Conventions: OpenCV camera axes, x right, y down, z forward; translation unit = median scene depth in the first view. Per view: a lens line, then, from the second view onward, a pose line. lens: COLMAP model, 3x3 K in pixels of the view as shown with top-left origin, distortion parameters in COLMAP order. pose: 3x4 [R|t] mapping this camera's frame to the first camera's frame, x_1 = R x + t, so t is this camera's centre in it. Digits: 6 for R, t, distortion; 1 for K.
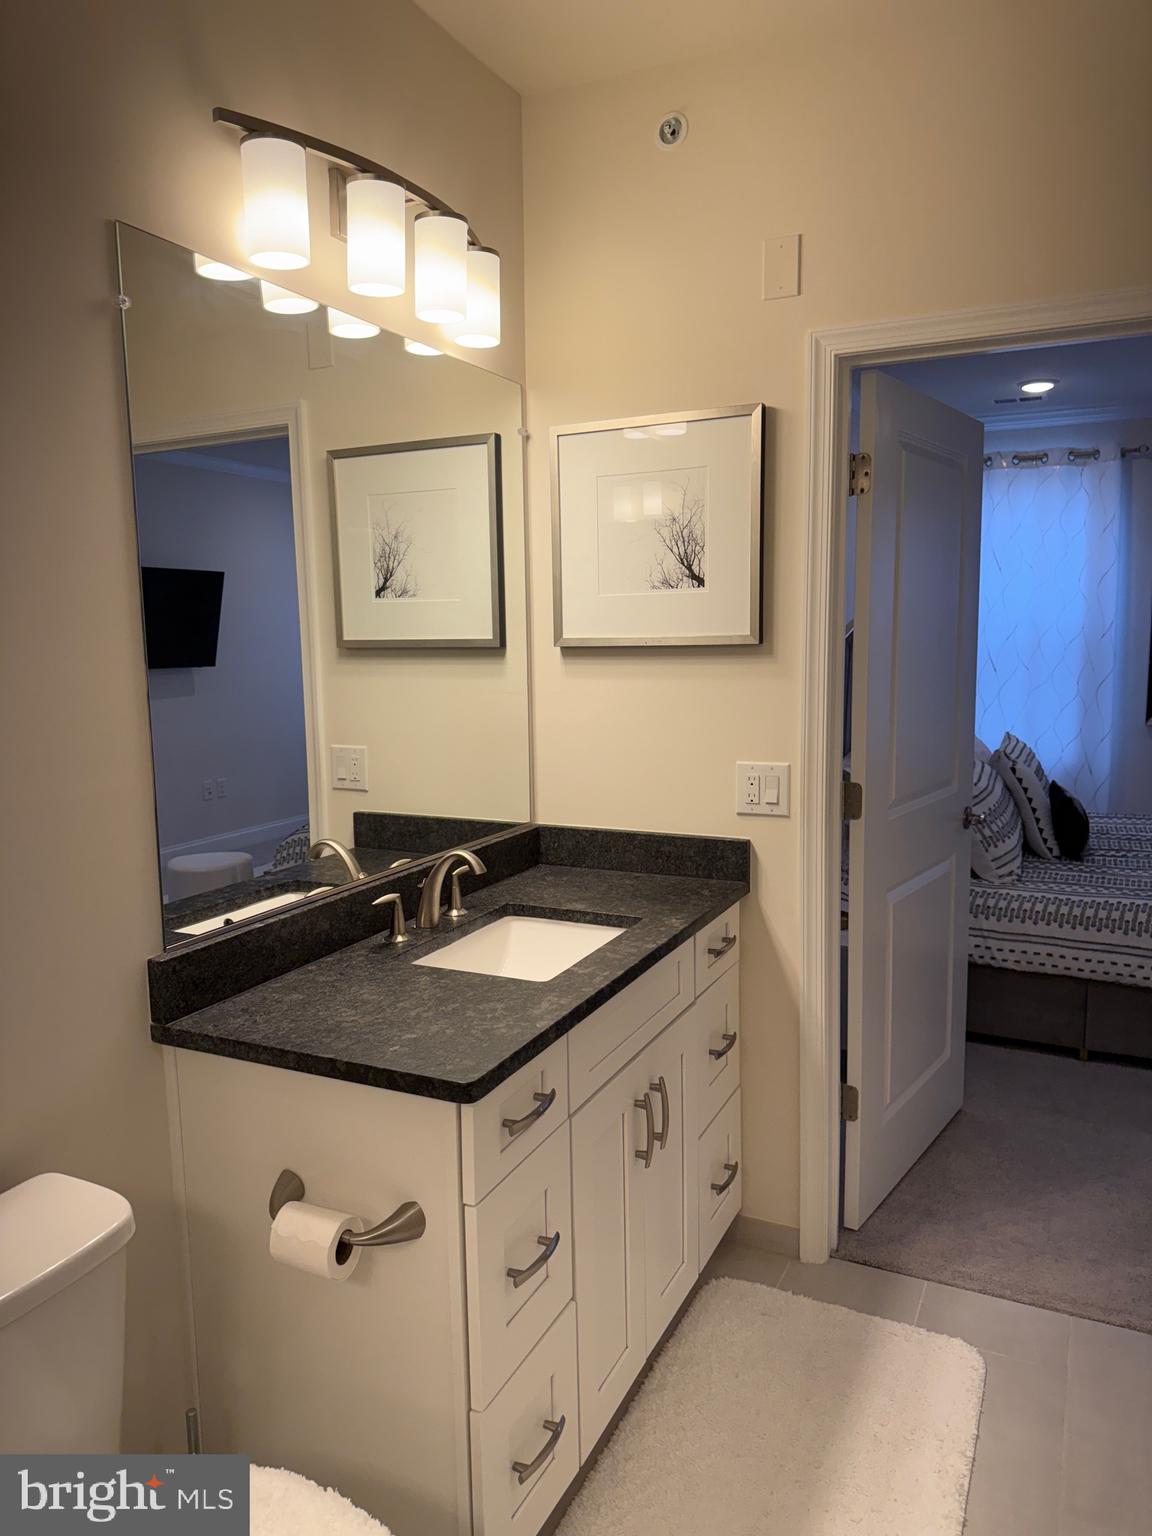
lens RADIAL K [[1068.3, 0, 575.5], [0, 1068.3, 780.4], [0, 0, 1]] dist [0.117912, -0.198201]
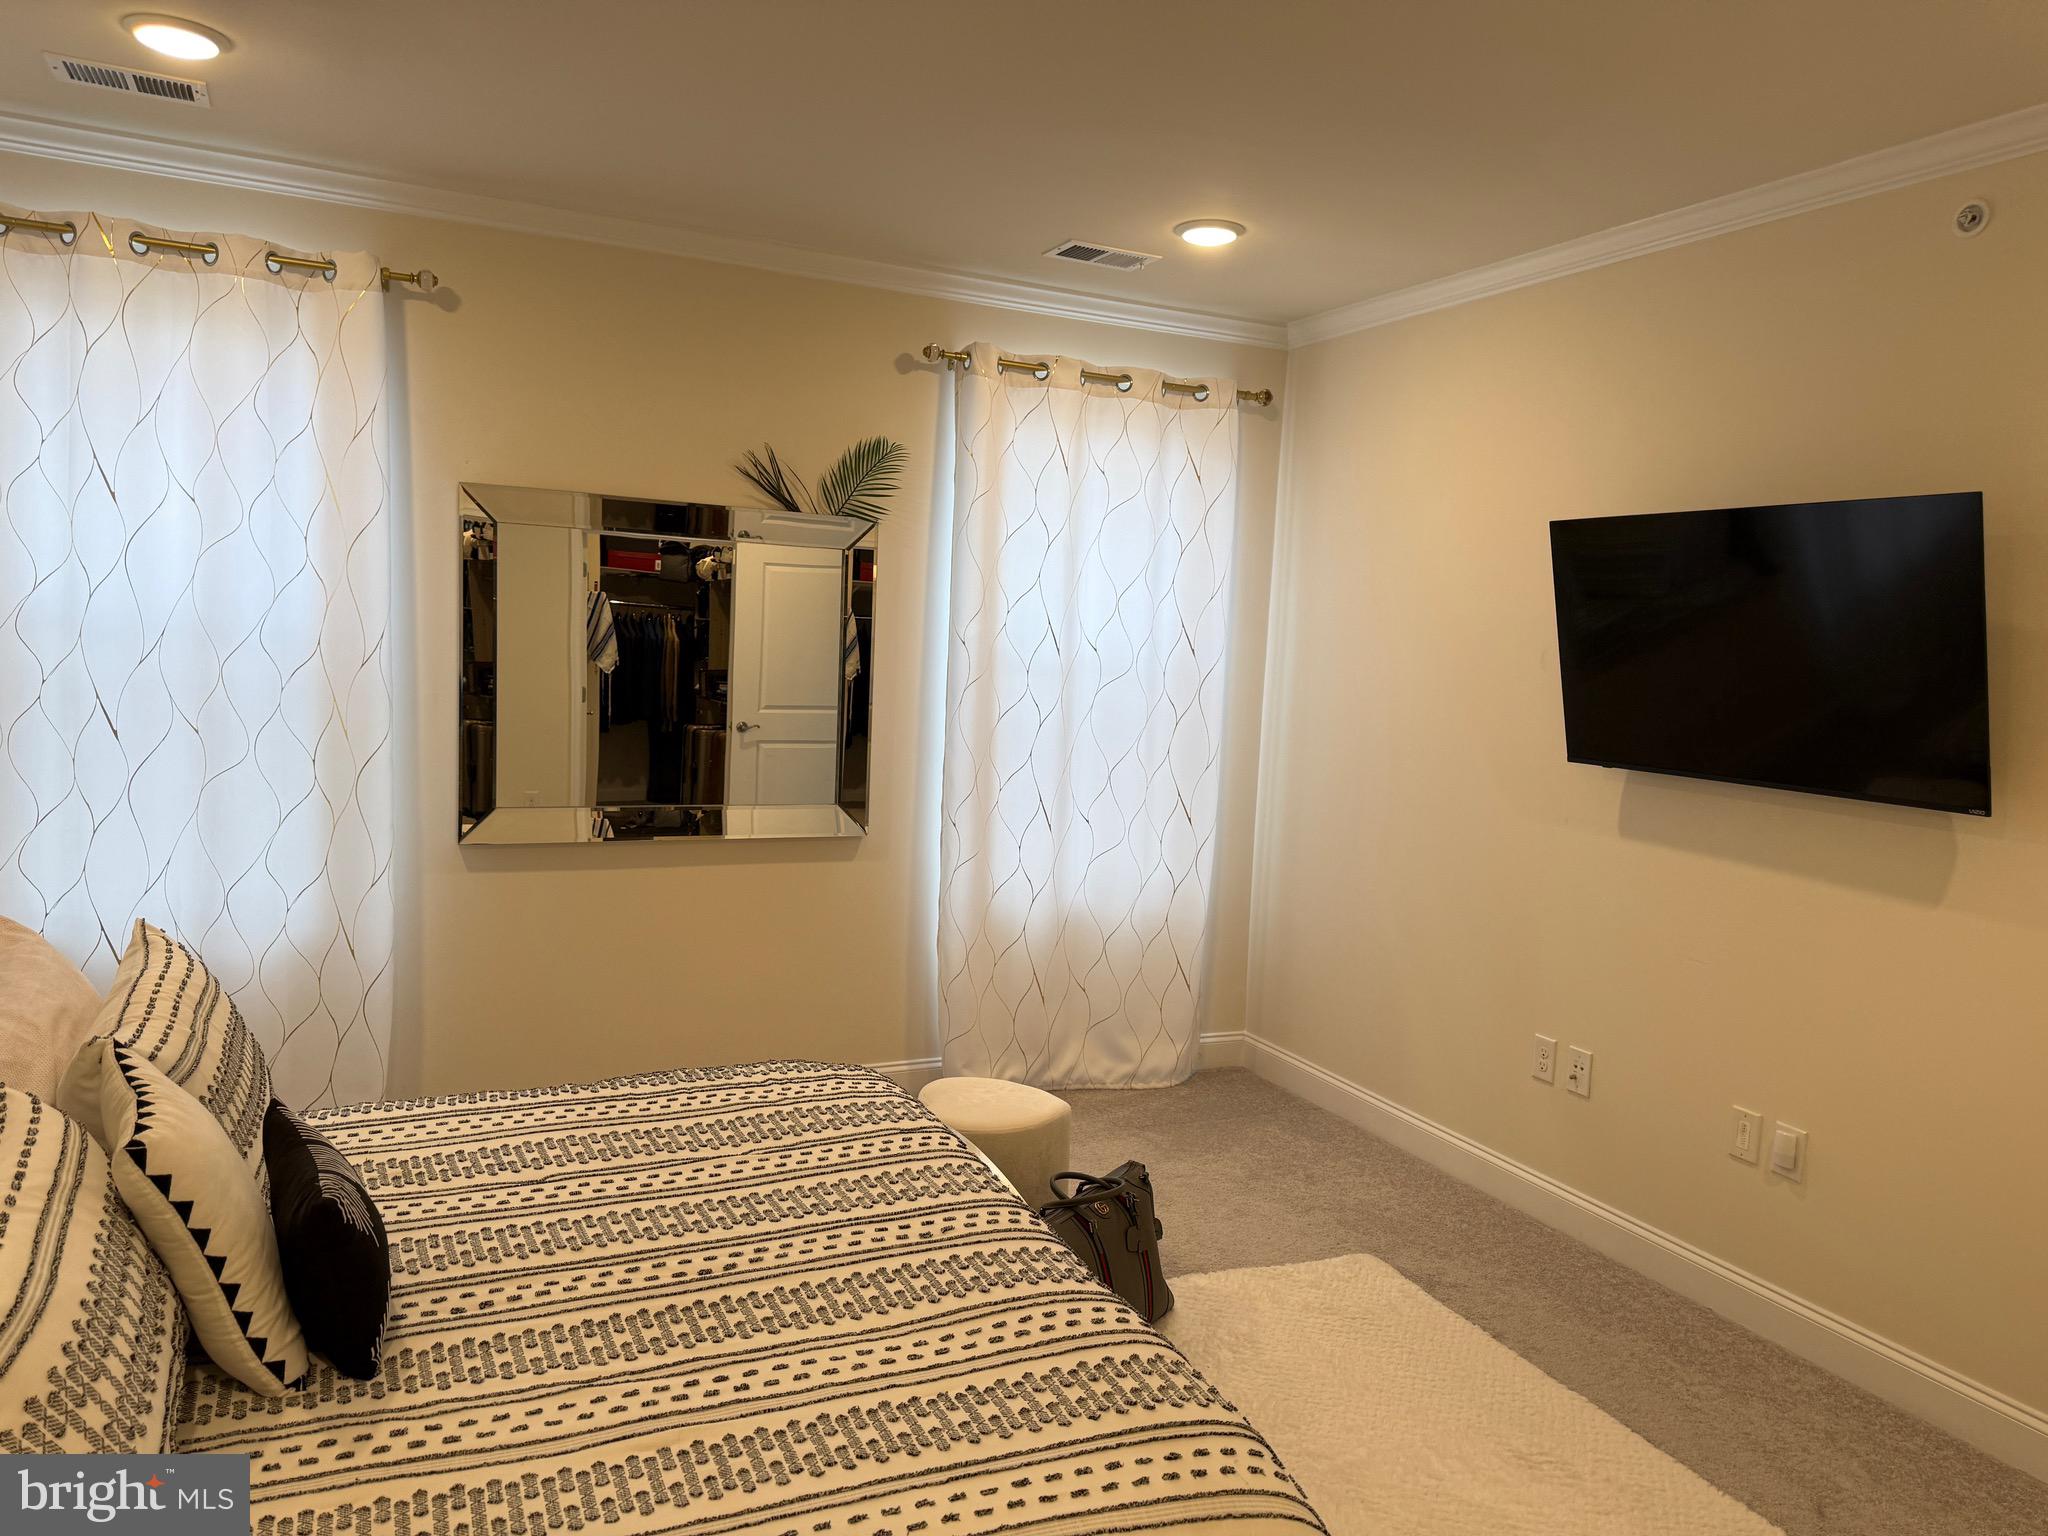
lens RADIAL K [[1445.9, 0, 1041.6], [0, 1445.9, 761.6], [0, 0, 1]] dist [0.027496, -0.042087]
pose [[0.617214, -0.030924, 0.786188, 0.188176], [0.057381, 0.998336, -0.005779, -0.076447], [-0.784700, 0.048679, 0.617961, 0.420867]]
